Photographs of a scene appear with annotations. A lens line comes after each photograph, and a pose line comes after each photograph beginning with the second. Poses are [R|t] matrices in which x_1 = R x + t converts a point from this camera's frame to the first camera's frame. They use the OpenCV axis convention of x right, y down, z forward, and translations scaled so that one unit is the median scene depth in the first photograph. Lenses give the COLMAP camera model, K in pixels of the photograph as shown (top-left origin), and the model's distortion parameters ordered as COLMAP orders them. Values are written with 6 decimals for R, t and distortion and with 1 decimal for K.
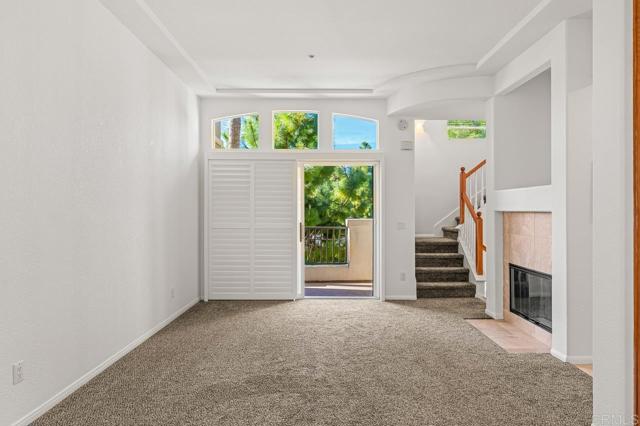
lens RADIAL K [[429.7, 0, 323.4], [0, 429.7, 212.4], [0, 0, 1]] dist [0.003680, 0.000802]
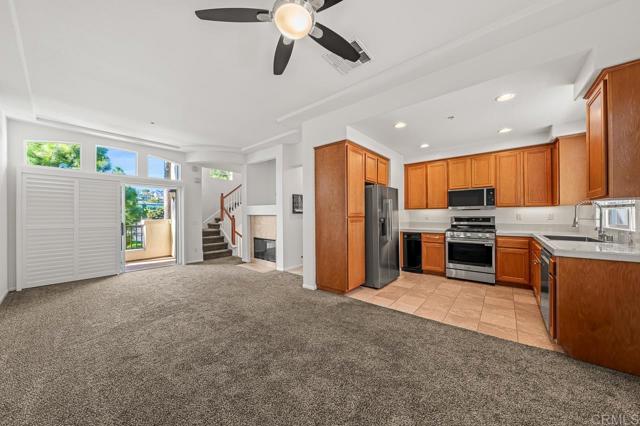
lens RADIAL K [[222.4, 0, 325.4], [0, 222.4, 215.3], [0, 0, 1]] dist [-0.000117, 0.000010]
pose [[0.634930, -0.003947, 0.772559, -0.209788], [0.003179, 0.999992, 0.002496, -0.002434], [-0.772563, 0.000871, 0.634938, -0.056235]]
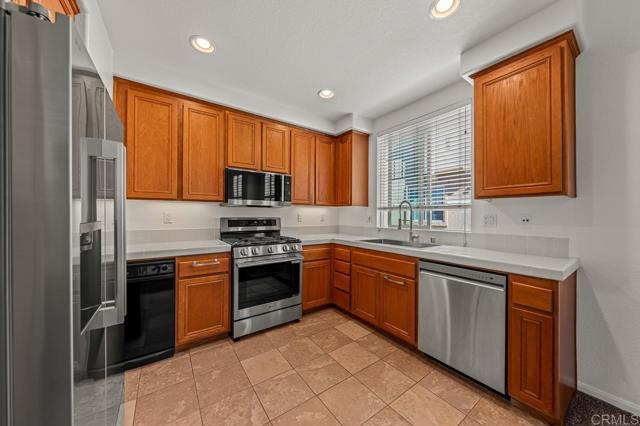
lens RADIAL K [[227.4, 0, 330.1], [0, 227.4, 214.6], [0, 0, 1]] dist [-0.000921, -0.000084]
pose [[-0.573640, 0.001341, 0.819107, 0.209740], [-0.008574, 0.999934, -0.007641, 0.001009], [-0.819063, -0.011406, -0.573591, 0.185593]]
